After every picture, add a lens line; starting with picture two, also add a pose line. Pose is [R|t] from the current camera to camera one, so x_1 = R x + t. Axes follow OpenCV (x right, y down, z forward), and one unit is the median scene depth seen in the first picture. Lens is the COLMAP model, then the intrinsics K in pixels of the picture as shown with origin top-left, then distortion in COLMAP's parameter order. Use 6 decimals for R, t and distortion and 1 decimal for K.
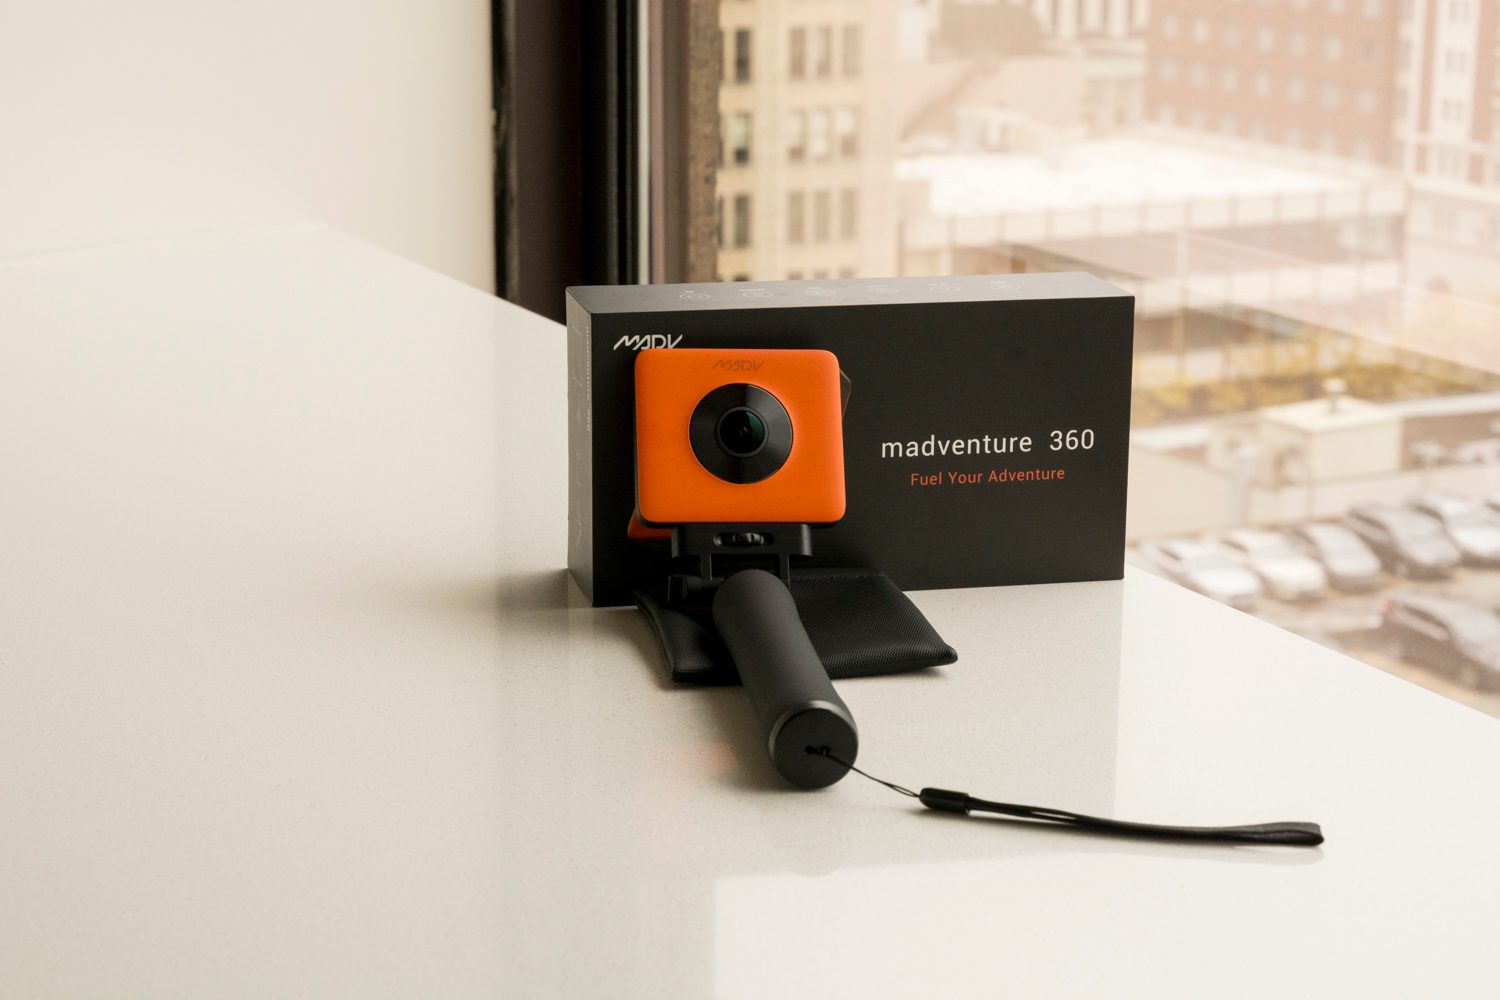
lens RADIAL K [[3038.2, 0, 746.2], [0, 3038.2, 501.6], [0, 0, 1]] dist [0.053315, 0.000000]
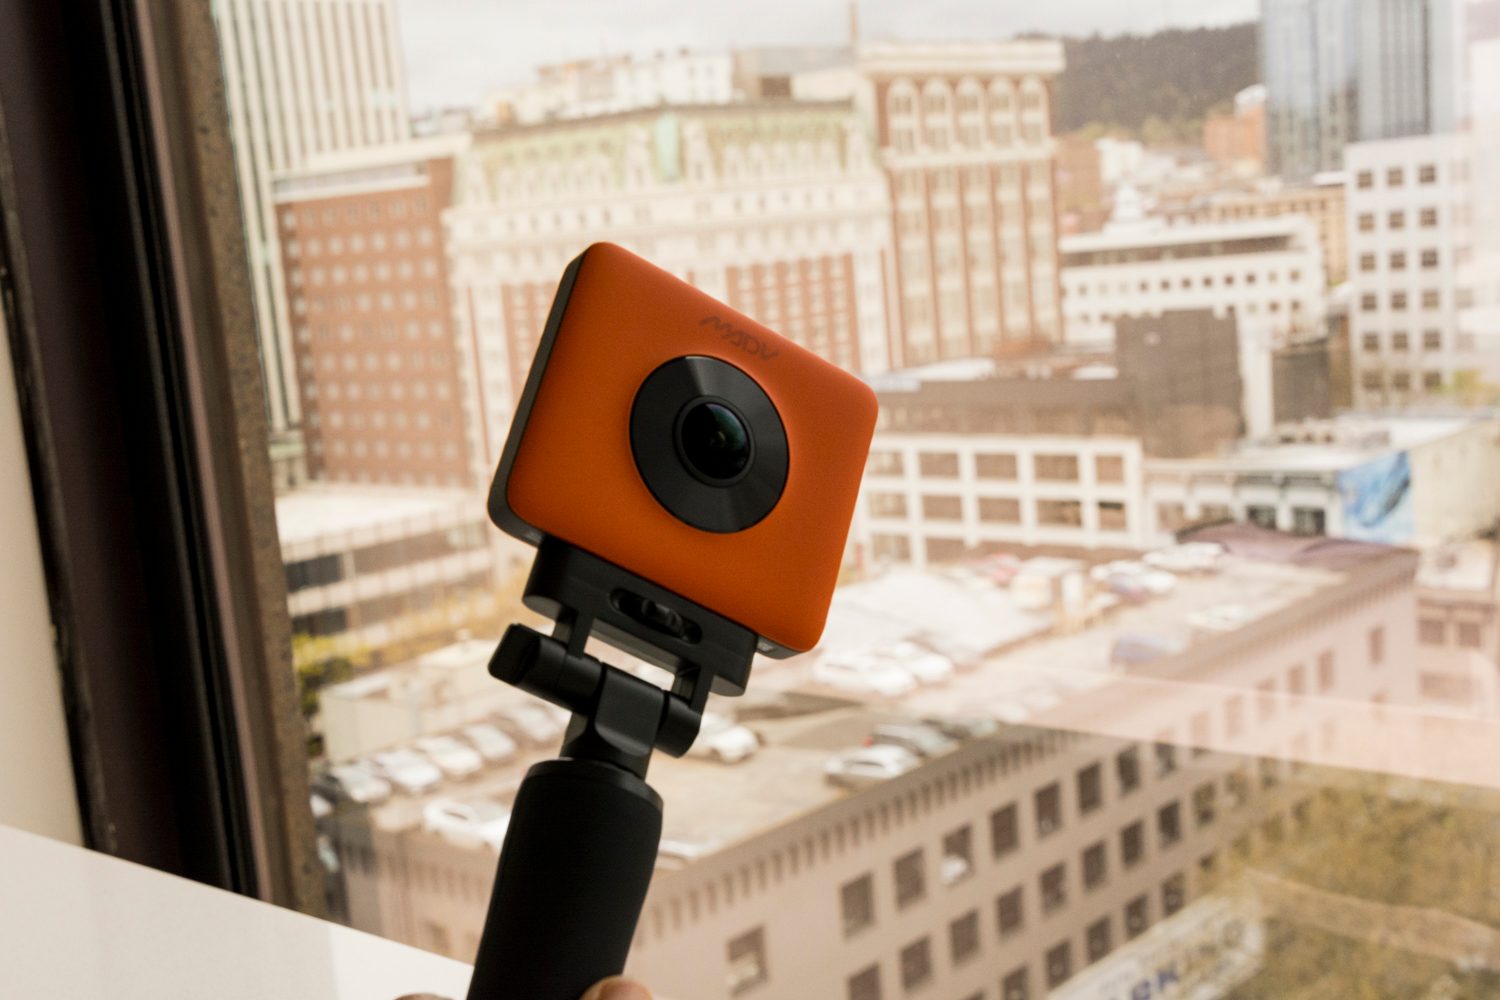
lens RADIAL K [[1915.4, 0, 751.2], [0, 1915.4, 501.4], [0, 0, 1]] dist [0.027762, 0.000000]
pose [[0.922317, -0.142917, 0.359036, -0.086166], [0.179437, 0.981250, -0.070356, -0.080229], [-0.342249, 0.129315, 0.930668, 0.341667]]
